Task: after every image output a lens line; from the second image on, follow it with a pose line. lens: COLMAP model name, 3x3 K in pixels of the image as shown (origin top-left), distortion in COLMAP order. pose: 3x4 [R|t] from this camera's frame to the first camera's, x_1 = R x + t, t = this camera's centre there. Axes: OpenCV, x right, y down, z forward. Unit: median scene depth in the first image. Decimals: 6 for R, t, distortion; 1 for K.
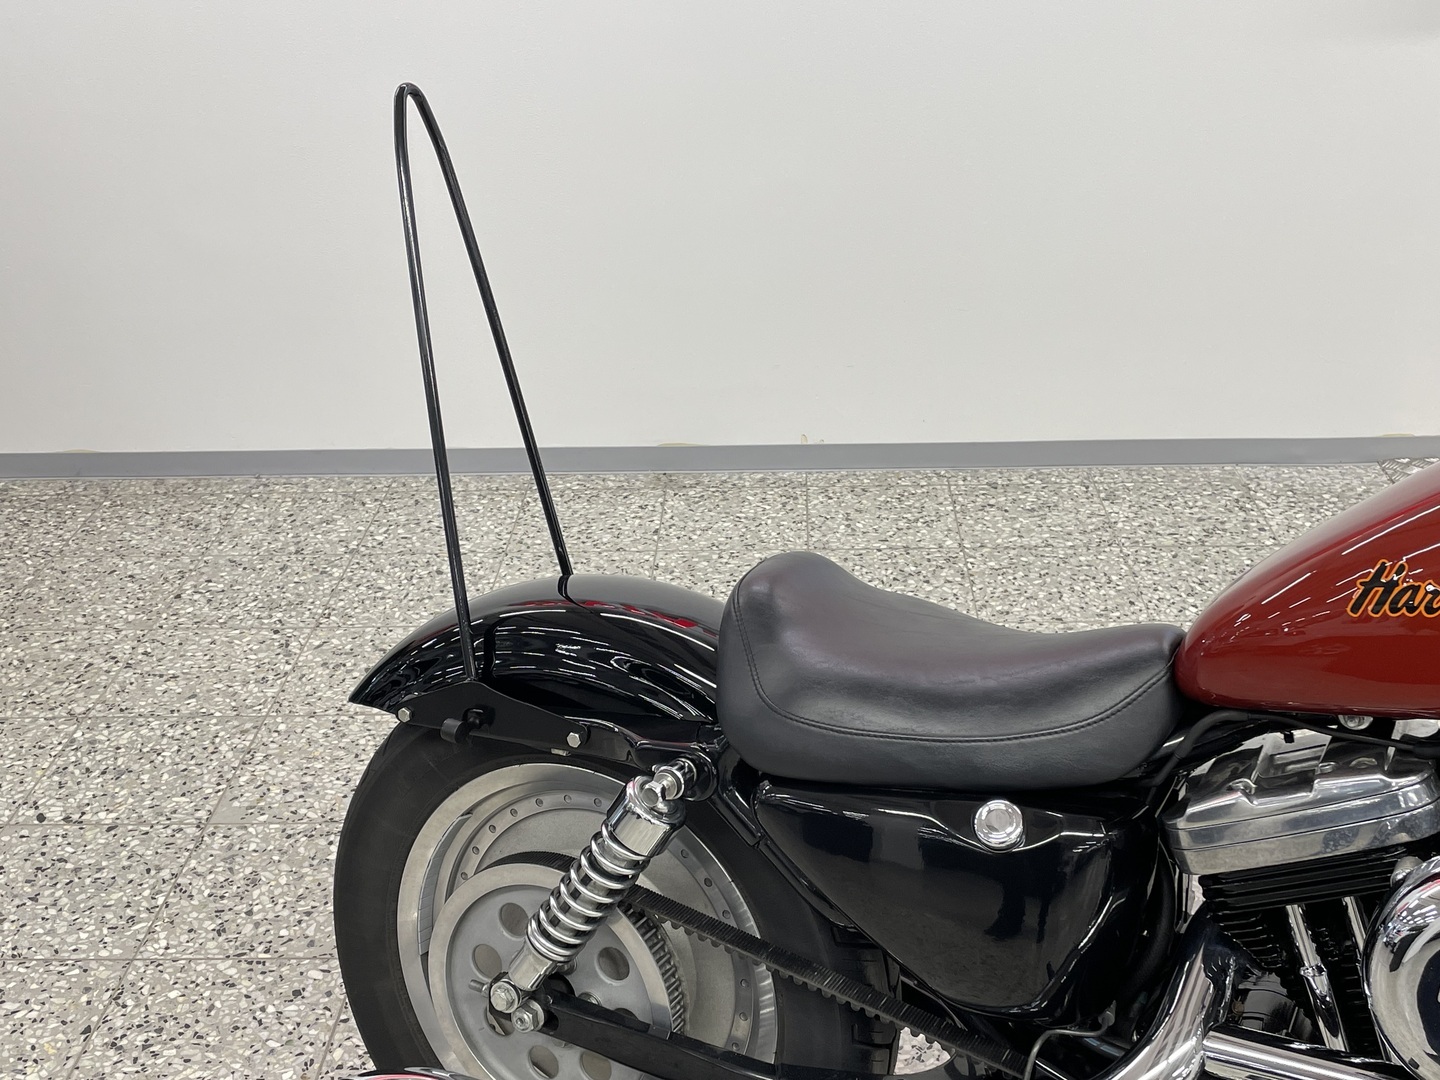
lens RADIAL K [[1657.3, 0, 711.9], [0, 1657.3, 528.2], [0, 0, 1]] dist [0.055803, 0.000000]
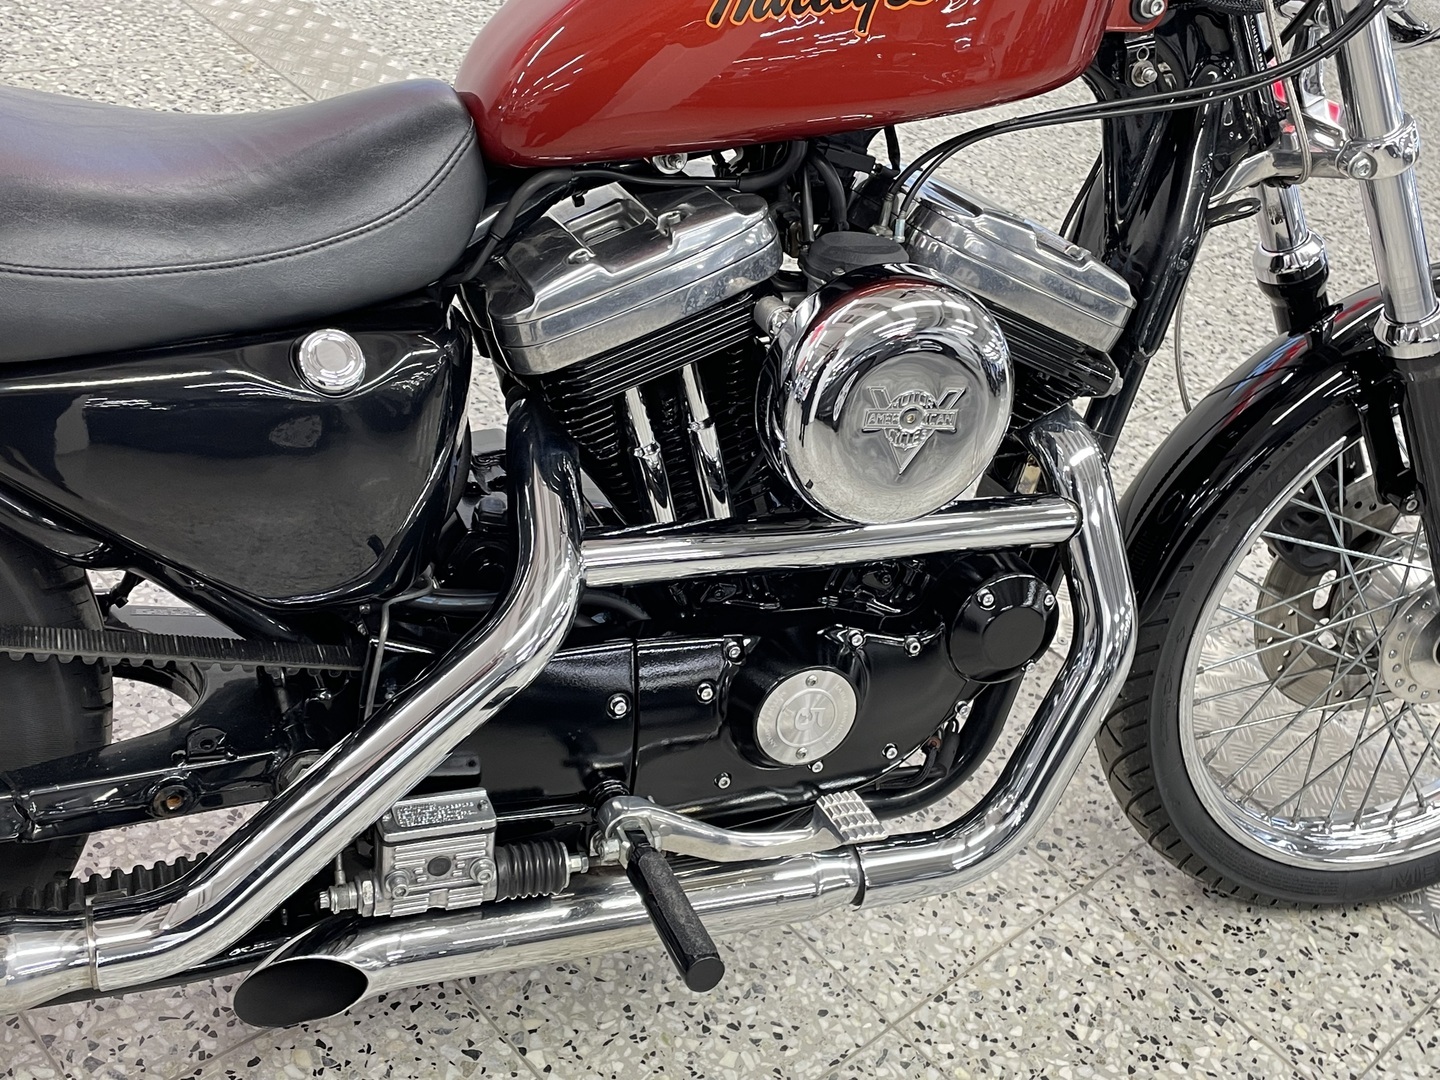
lens RADIAL K [[1657.3, 0, 725.1], [0, 1657.3, 524.3], [0, 0, 1]] dist [0.055803, 0.000000]
pose [[0.669834, -0.261712, 0.694859, -0.248366], [0.083779, 0.956487, 0.279490, 0.052390], [-0.737769, -0.128997, 0.662613, 0.355751]]
